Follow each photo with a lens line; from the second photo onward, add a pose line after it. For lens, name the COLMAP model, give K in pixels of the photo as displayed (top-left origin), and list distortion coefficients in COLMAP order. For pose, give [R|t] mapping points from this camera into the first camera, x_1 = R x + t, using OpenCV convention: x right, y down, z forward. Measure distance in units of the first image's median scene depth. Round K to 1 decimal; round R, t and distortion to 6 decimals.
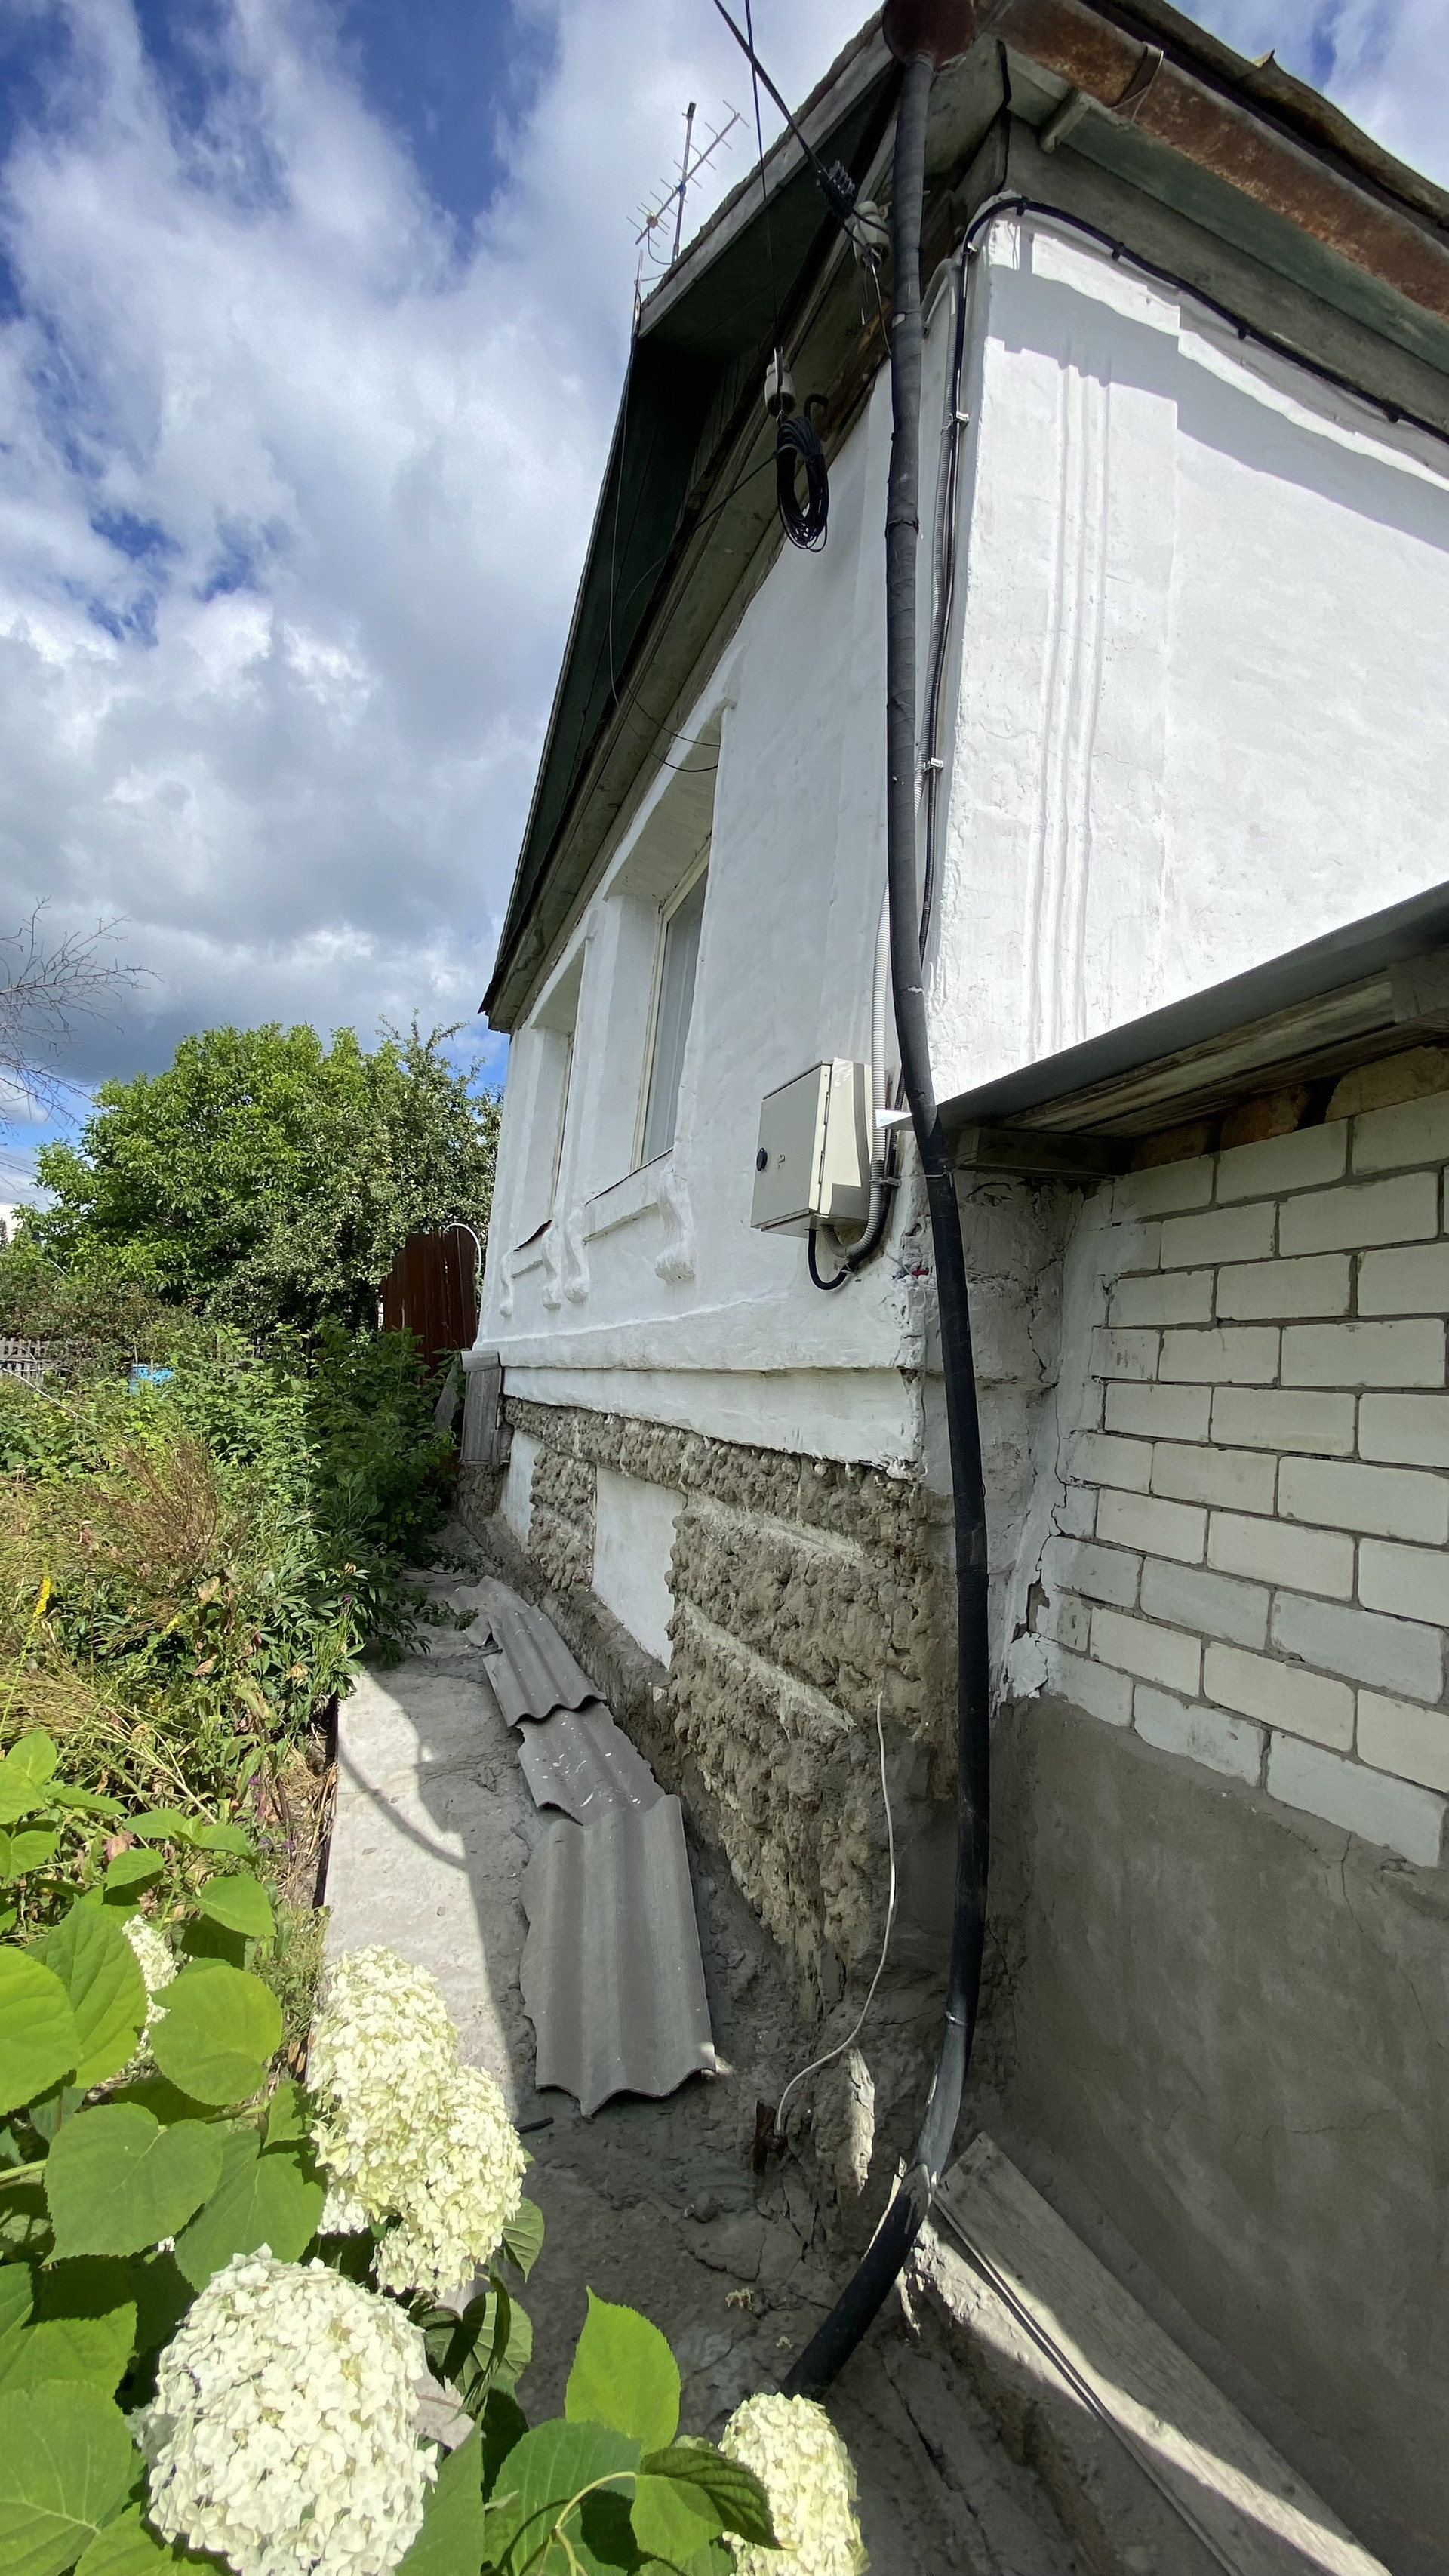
lens RADIAL K [[1021.2, 0, 714.3], [0, 1021.2, 1273.1], [0, 0, 1]] dist [-0.002027, -0.000207]
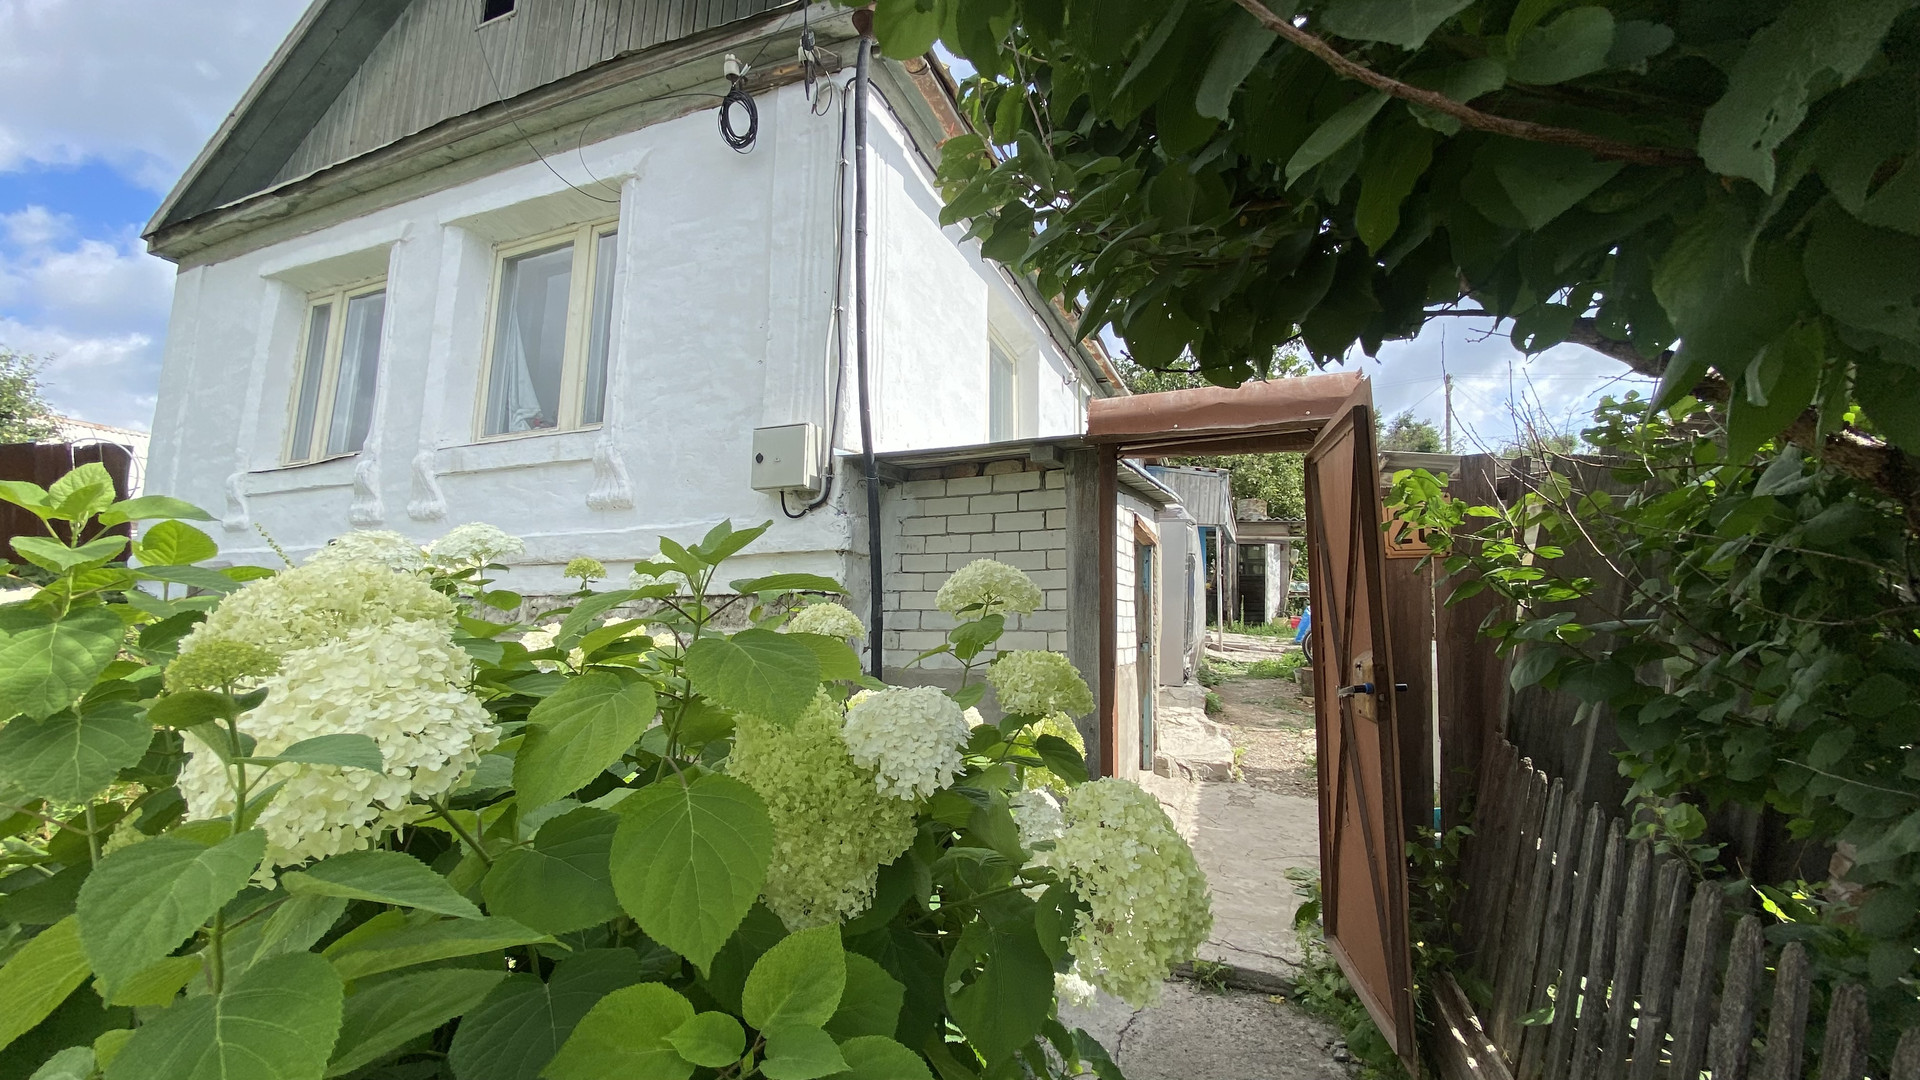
lens RADIAL K [[761.2, 0, 966.9], [0, 761.2, 543.5], [0, 0, 1]] dist [-0.002027, -0.000207]
pose [[0.664873, 0.021940, 0.746635, -0.993180], [-0.044039, 0.998981, 0.009862, 0.042449], [-0.745657, -0.039438, 0.665161, -0.496142]]
